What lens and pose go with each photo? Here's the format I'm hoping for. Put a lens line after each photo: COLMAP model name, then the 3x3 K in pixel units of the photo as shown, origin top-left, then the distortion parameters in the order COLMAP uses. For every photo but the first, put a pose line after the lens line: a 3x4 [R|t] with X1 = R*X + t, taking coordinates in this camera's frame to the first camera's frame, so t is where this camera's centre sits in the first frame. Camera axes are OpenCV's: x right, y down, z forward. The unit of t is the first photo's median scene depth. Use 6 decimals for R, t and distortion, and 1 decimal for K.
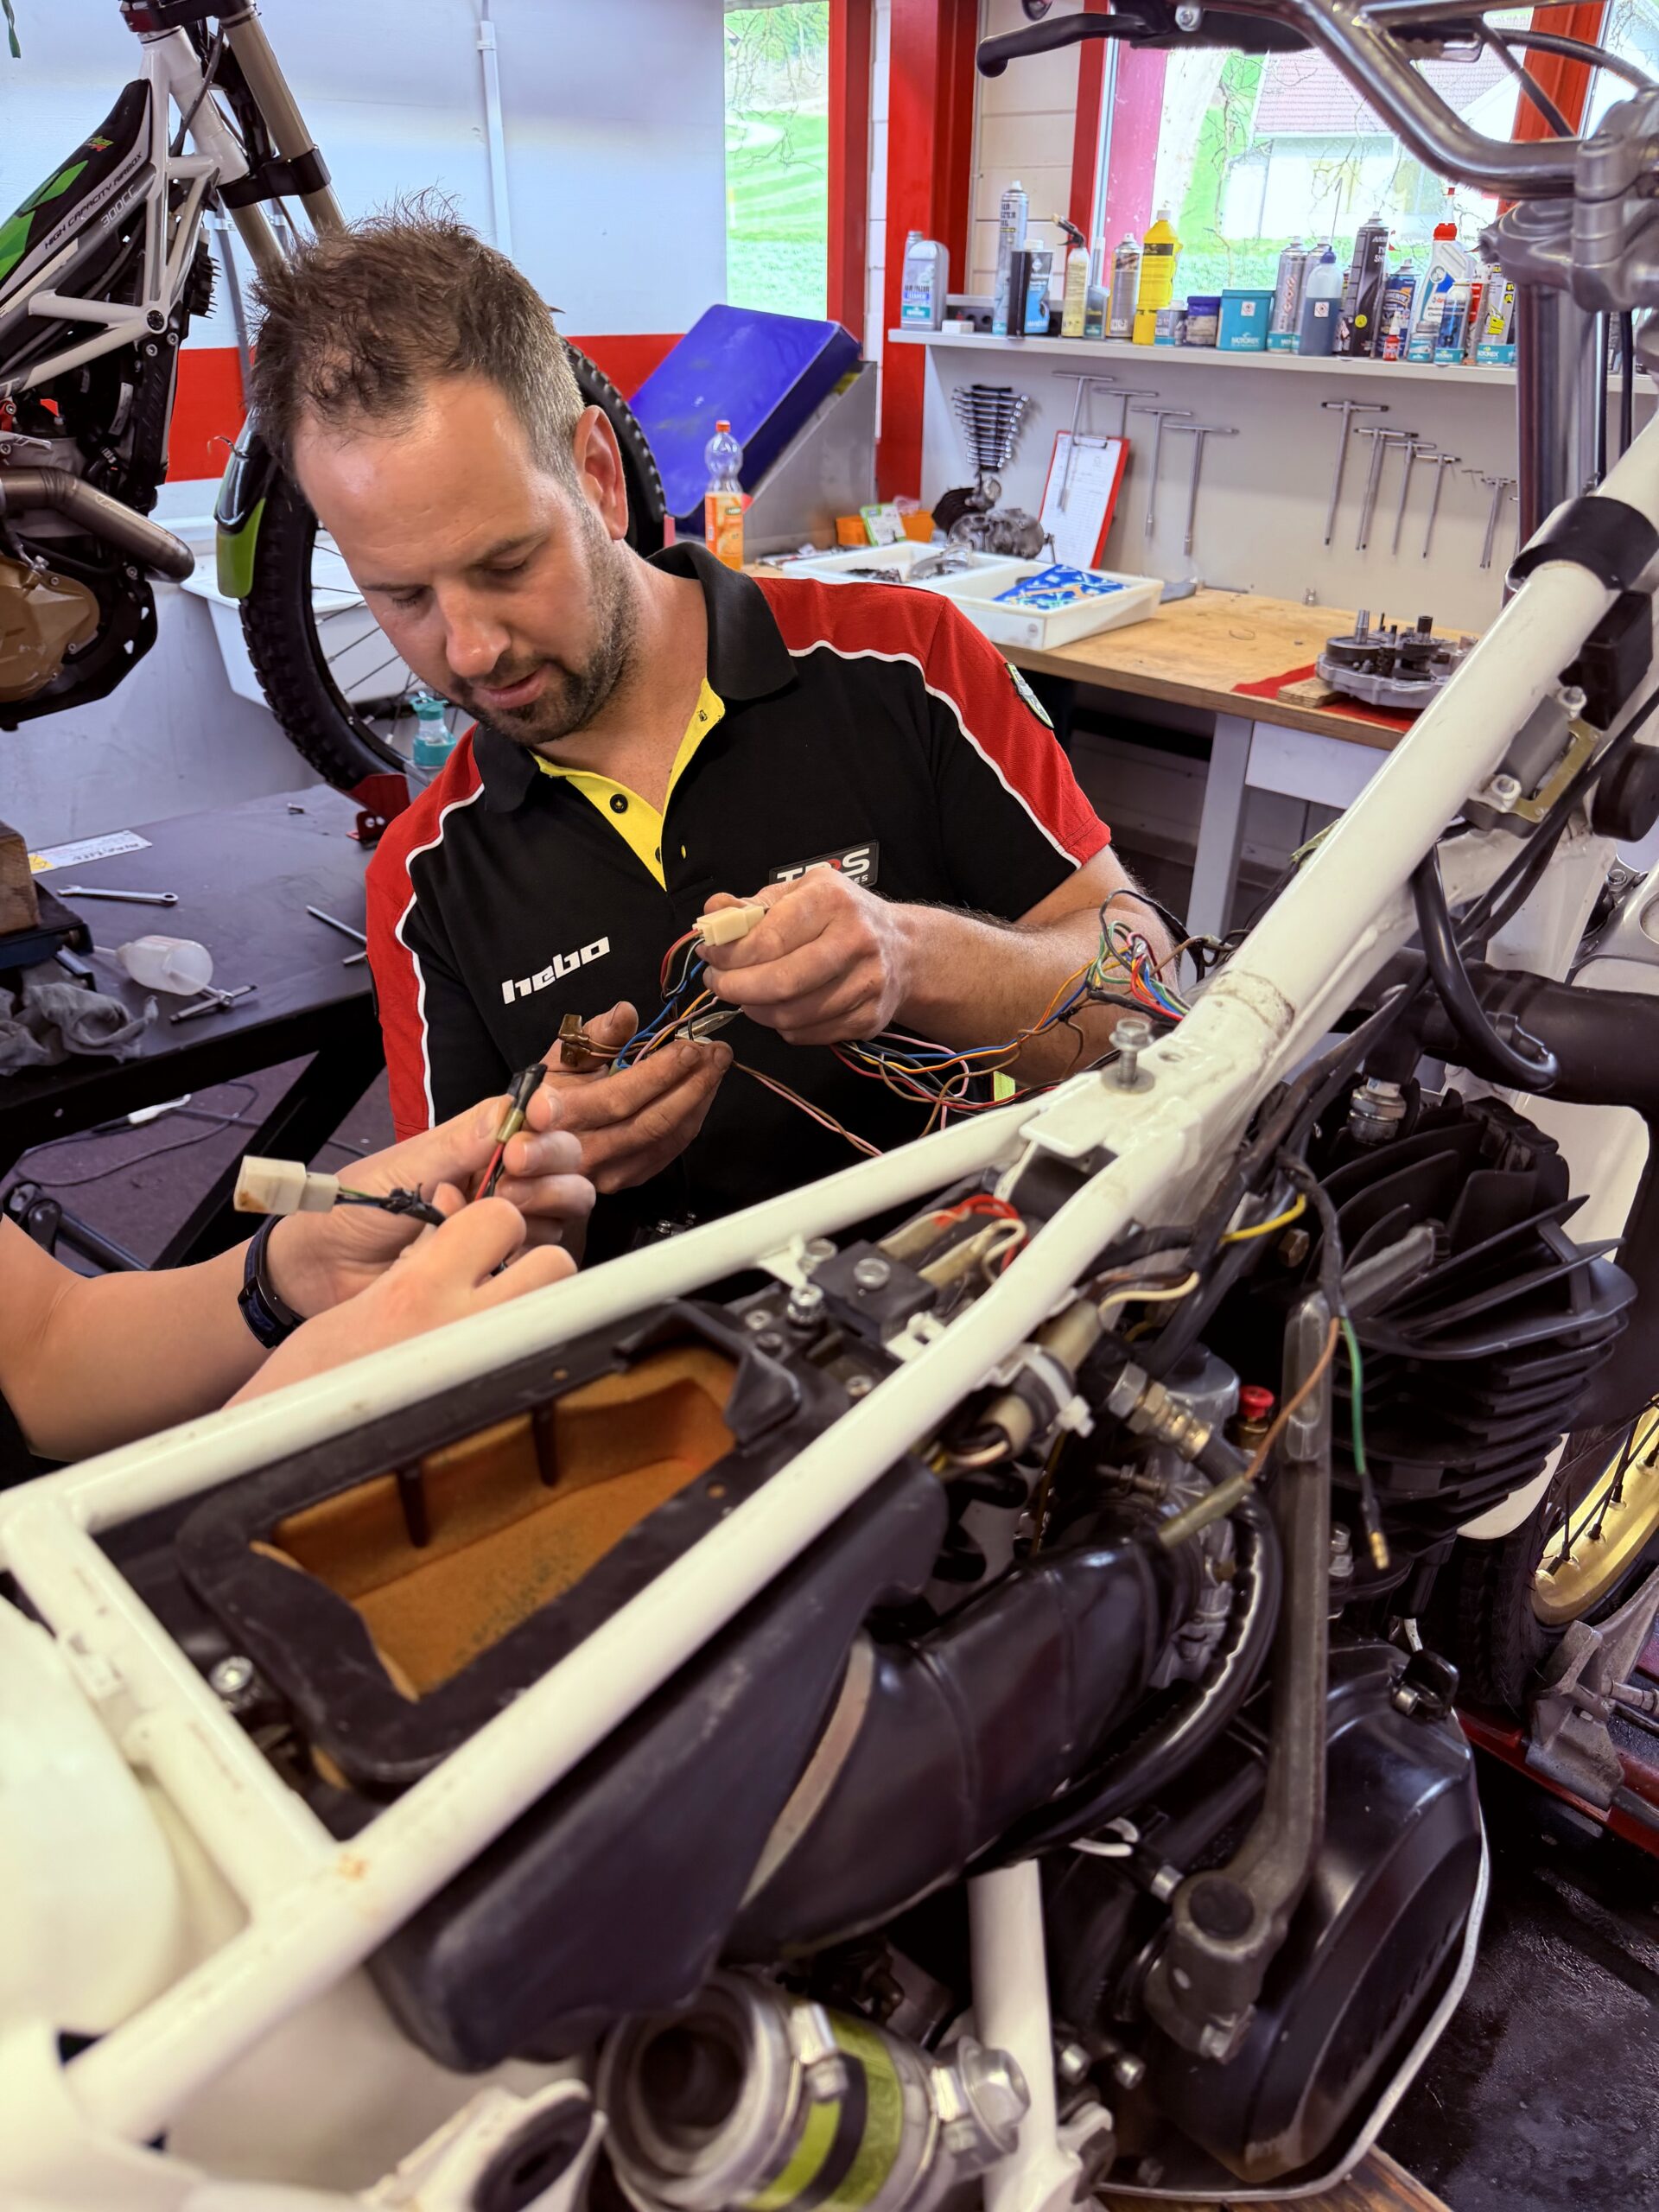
lens RADIAL K [[1562.0, 0, 829.5], [0, 1562.0, 1106.0], [0, 0, 1]] dist [0.047601, -0.059567]
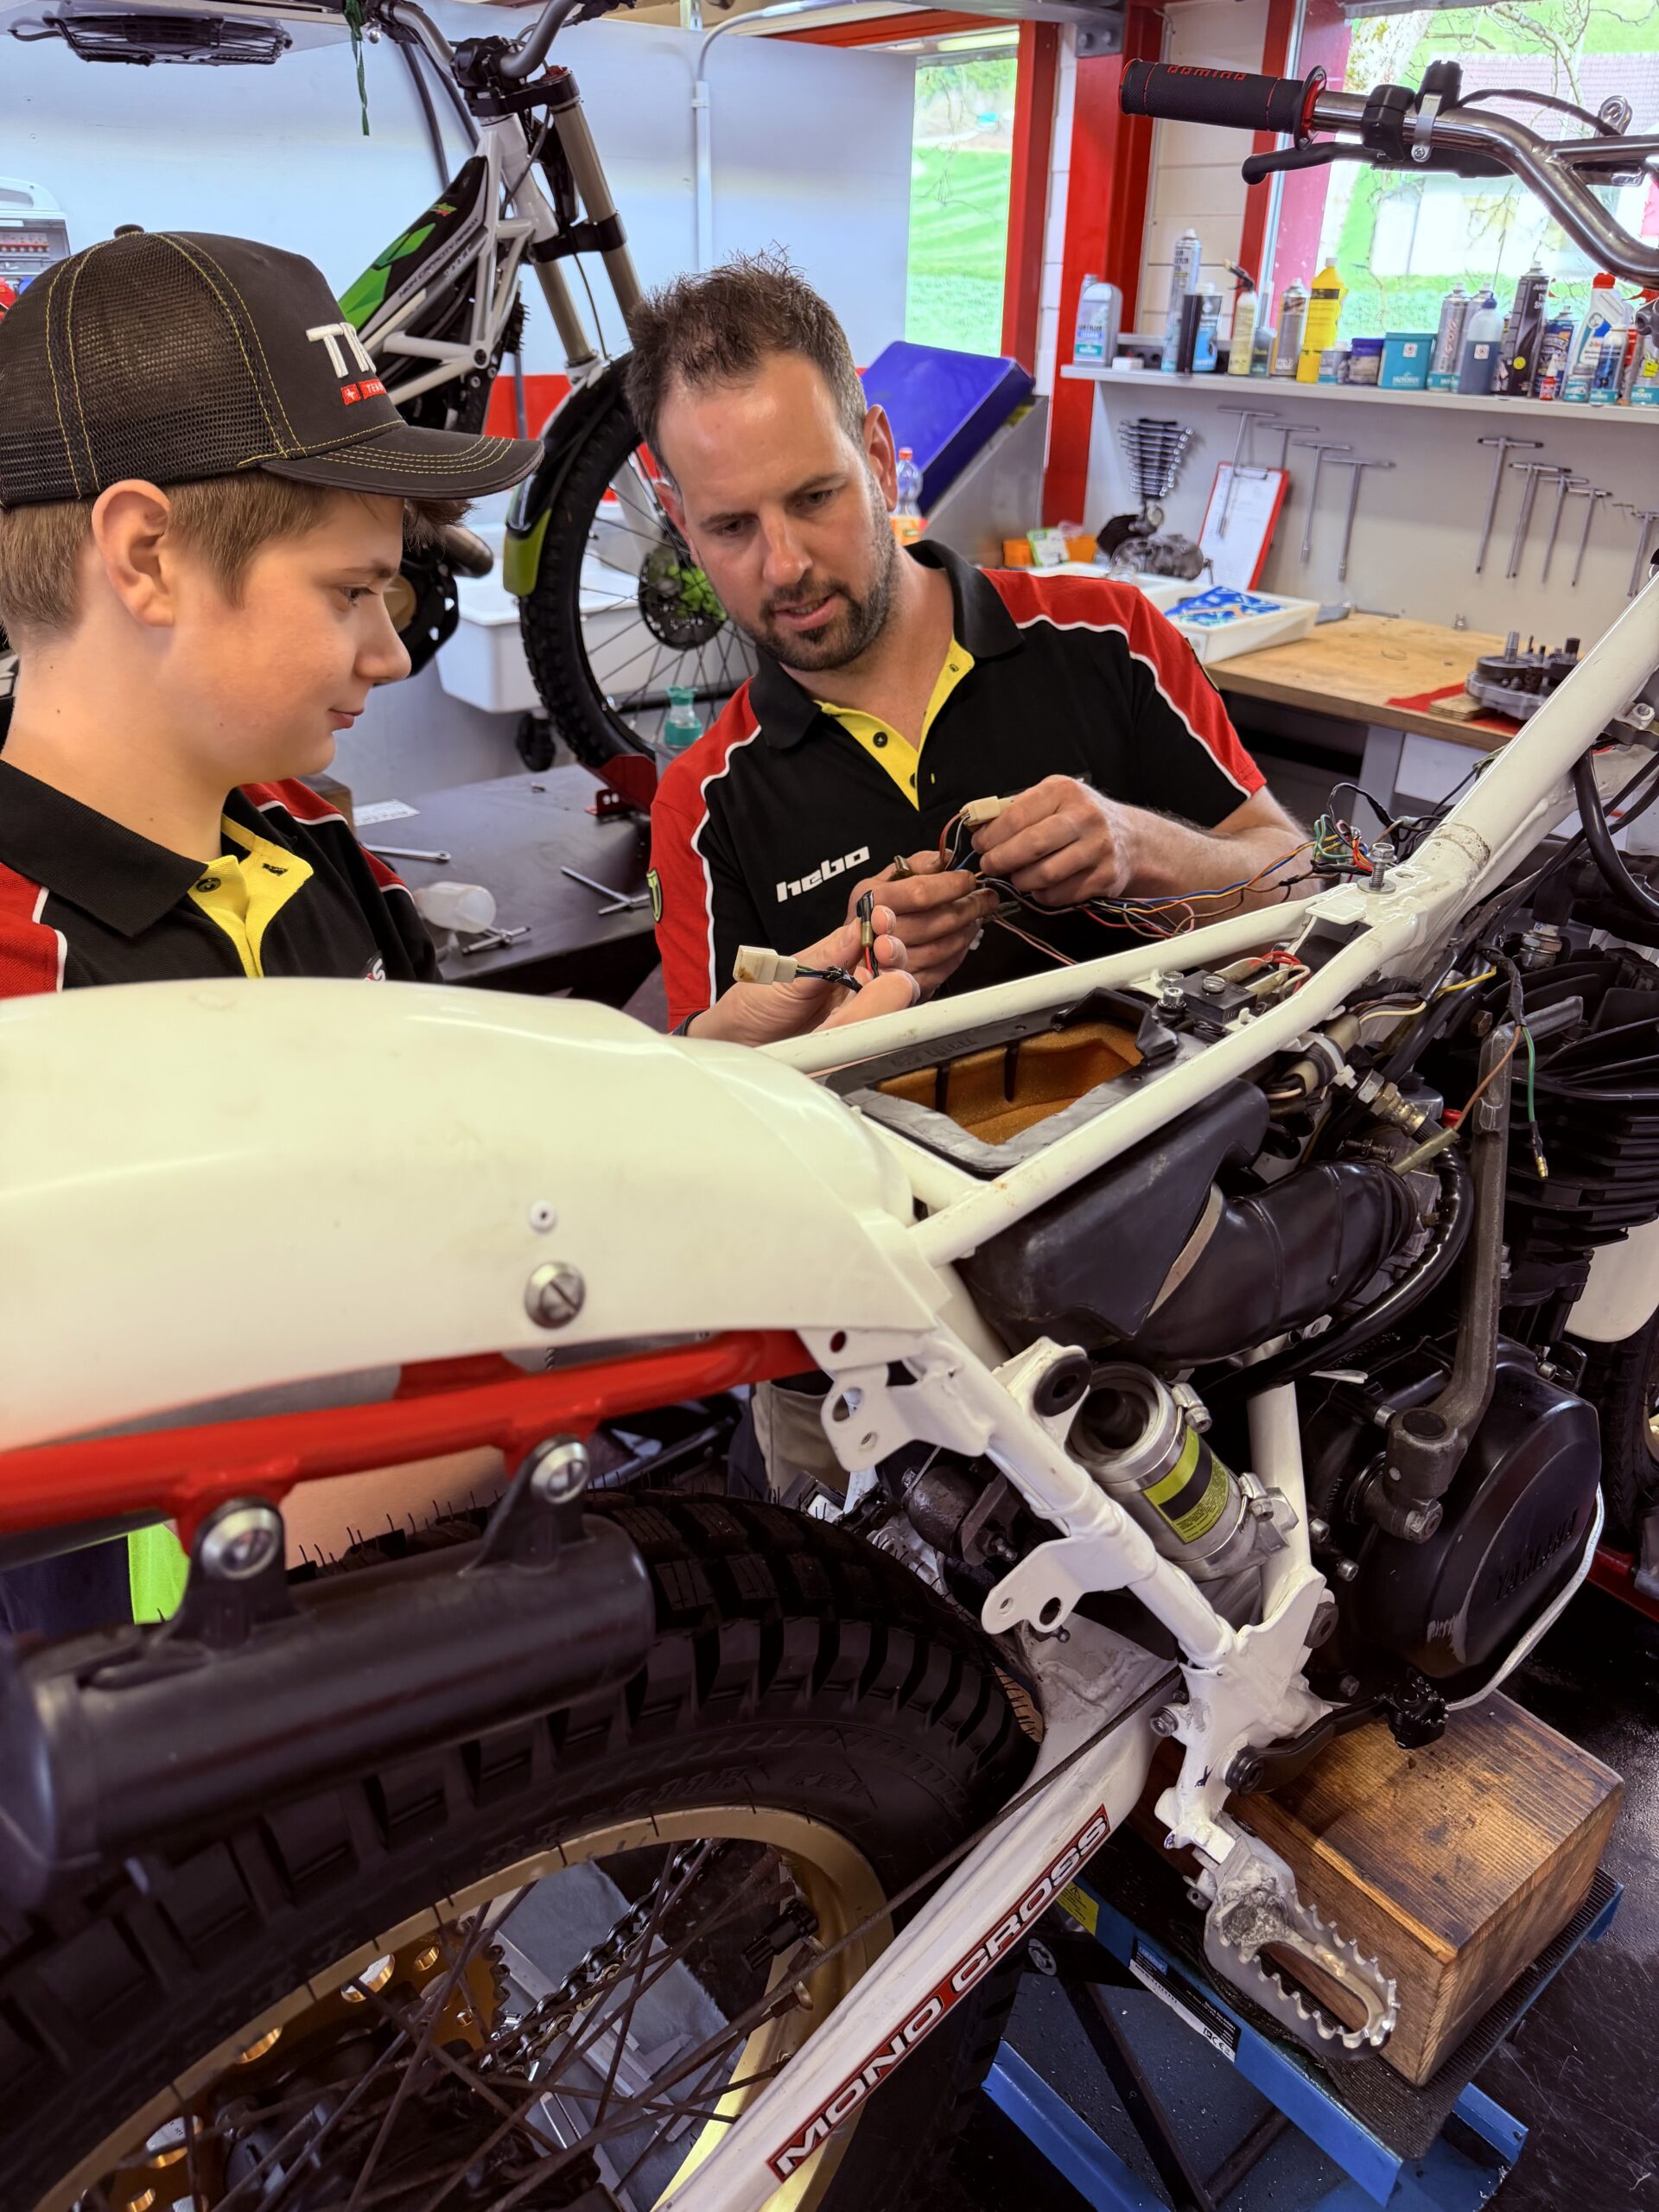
lens RADIAL K [[1562.0, 0, 829.5], [0, 1562.0, 1106.0], [0, 0, 1]] dist [0.047601, -0.059567]
pose [[0.996891, 0.040748, -0.067439, -0.032839], [-0.041817, 0.999020, -0.014527, 0.035360], [0.066781, 0.017302, 0.997618, -0.078496]]
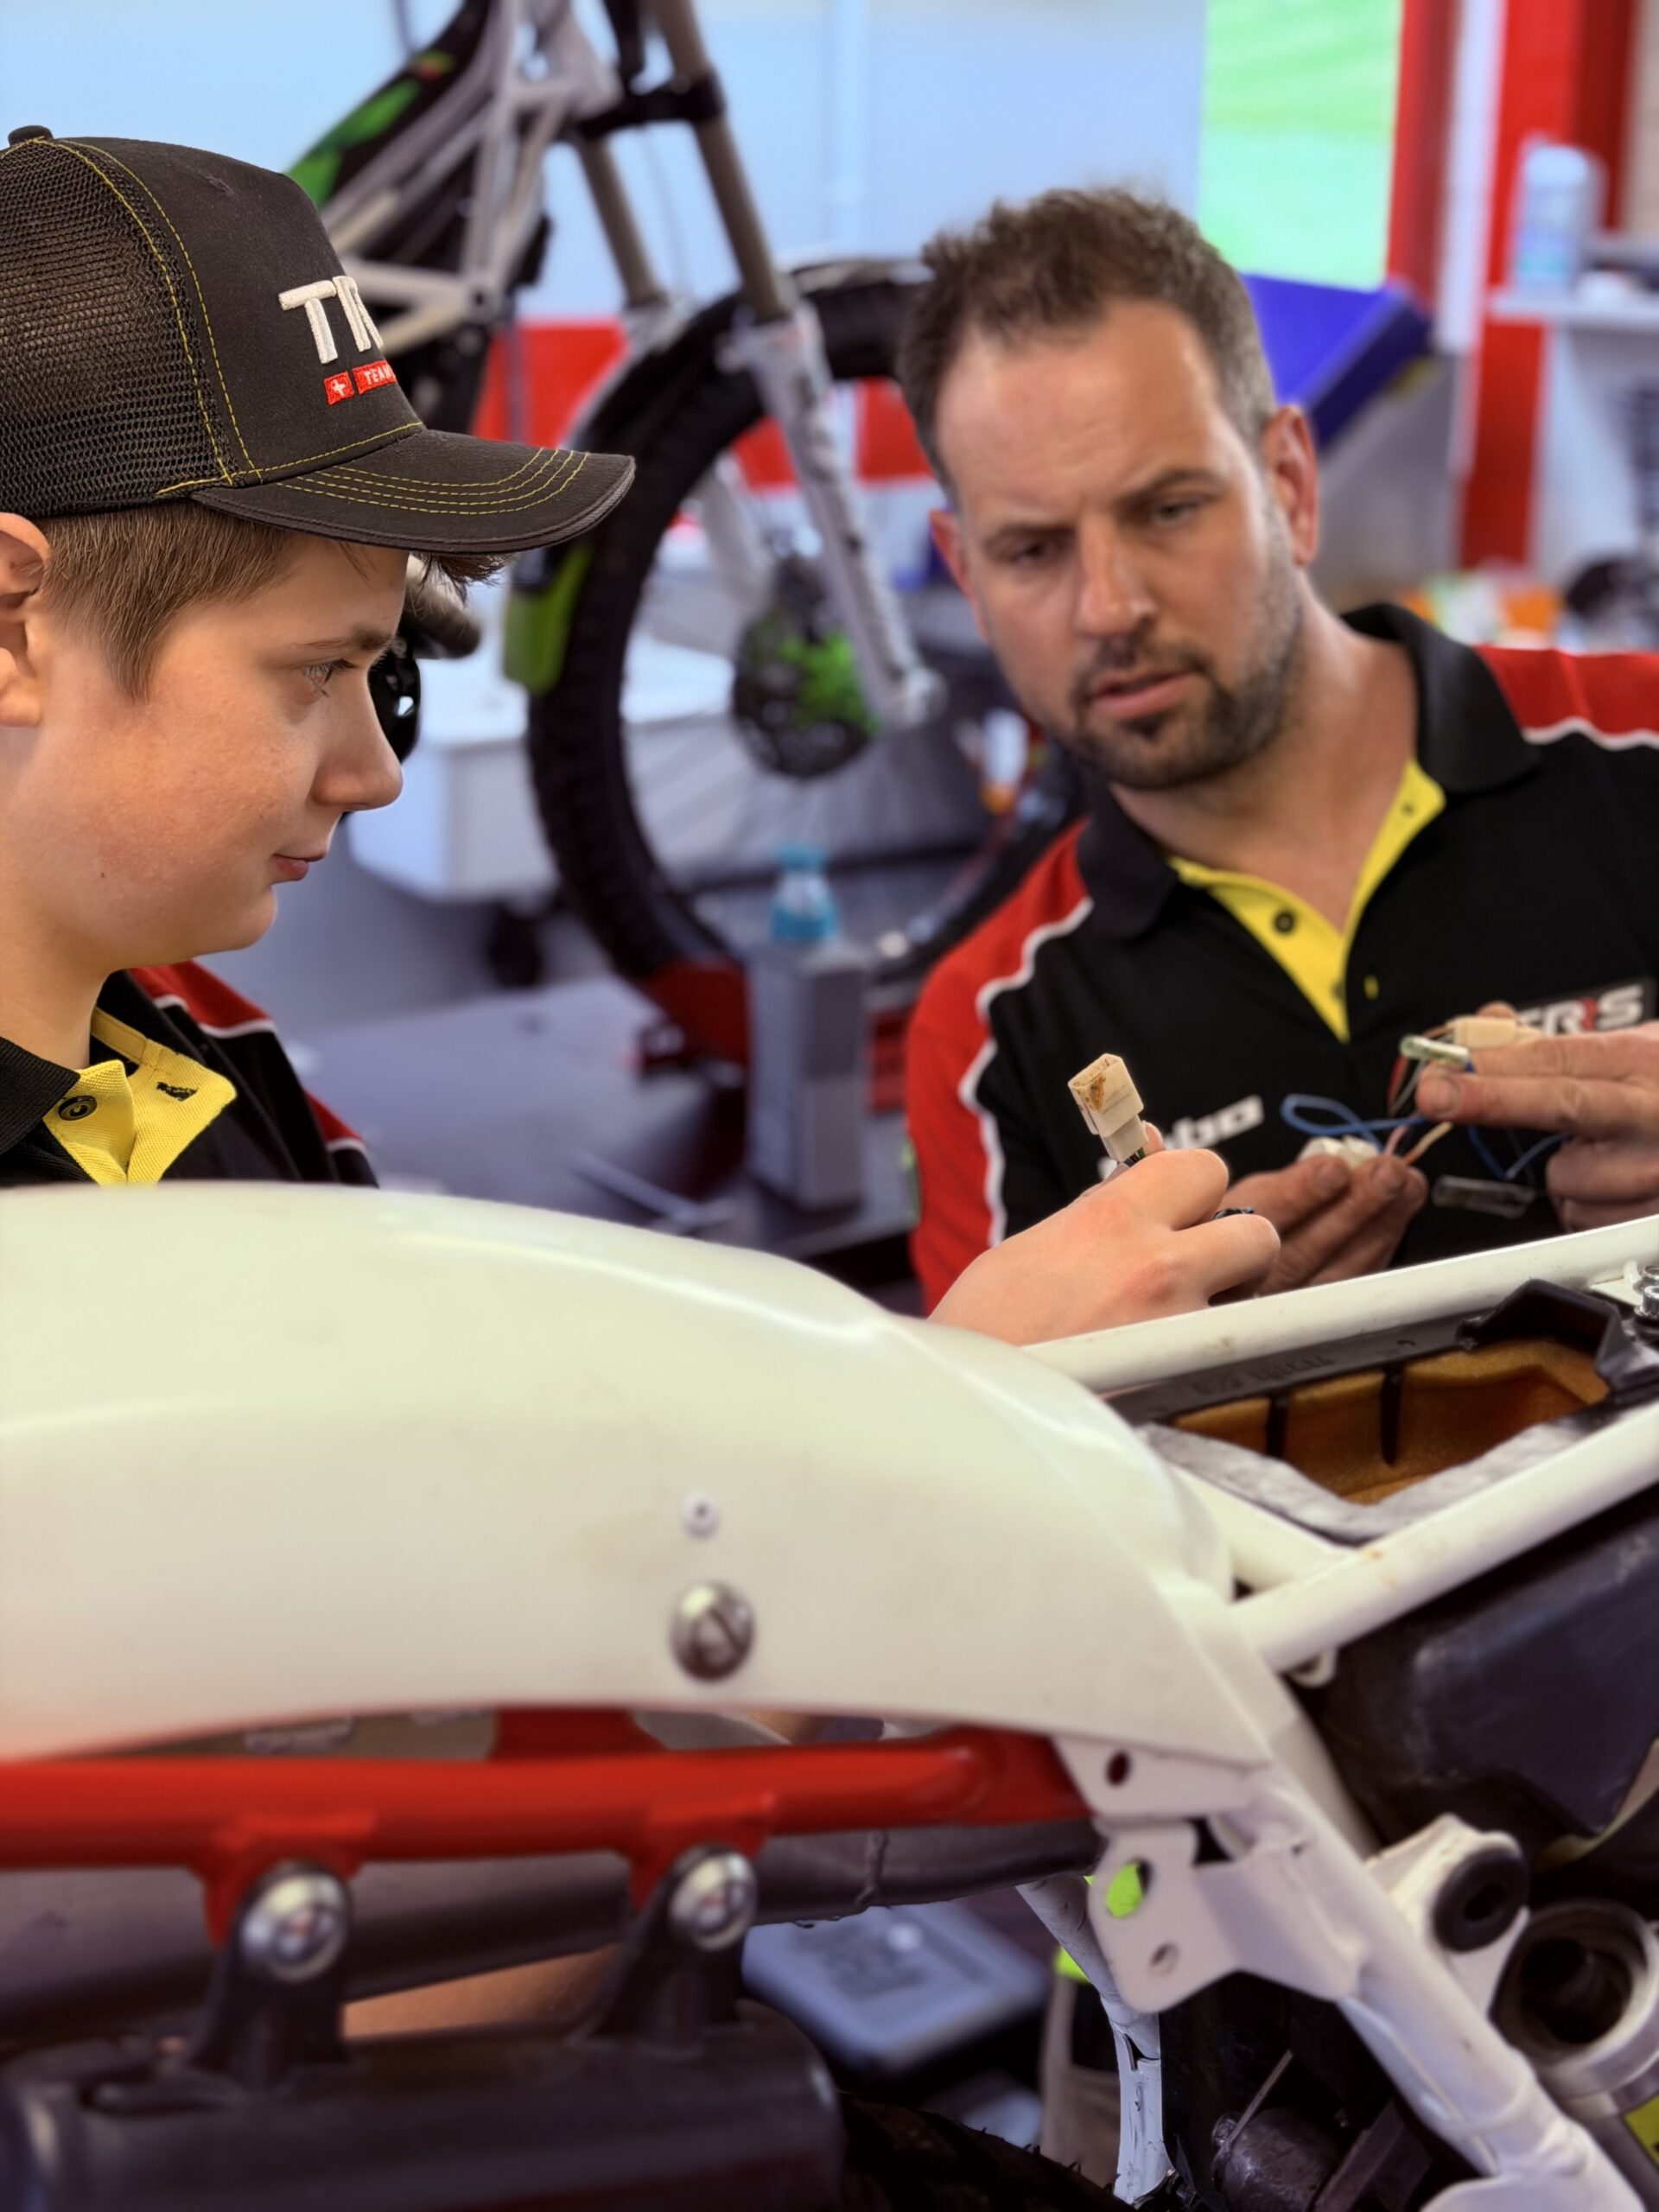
lens RADIAL K [[3074.2, 0, 829.5], [0, 3074.2, 1106.0], [0, 0, 1]] dist [0.194565, -0.433099]
pose [[0.988862, 0.039105, -0.143609, -0.032897], [-0.066704, 0.978981, -0.192733, 0.053125], [0.133054, 0.200166, 0.970685, -0.123705]]
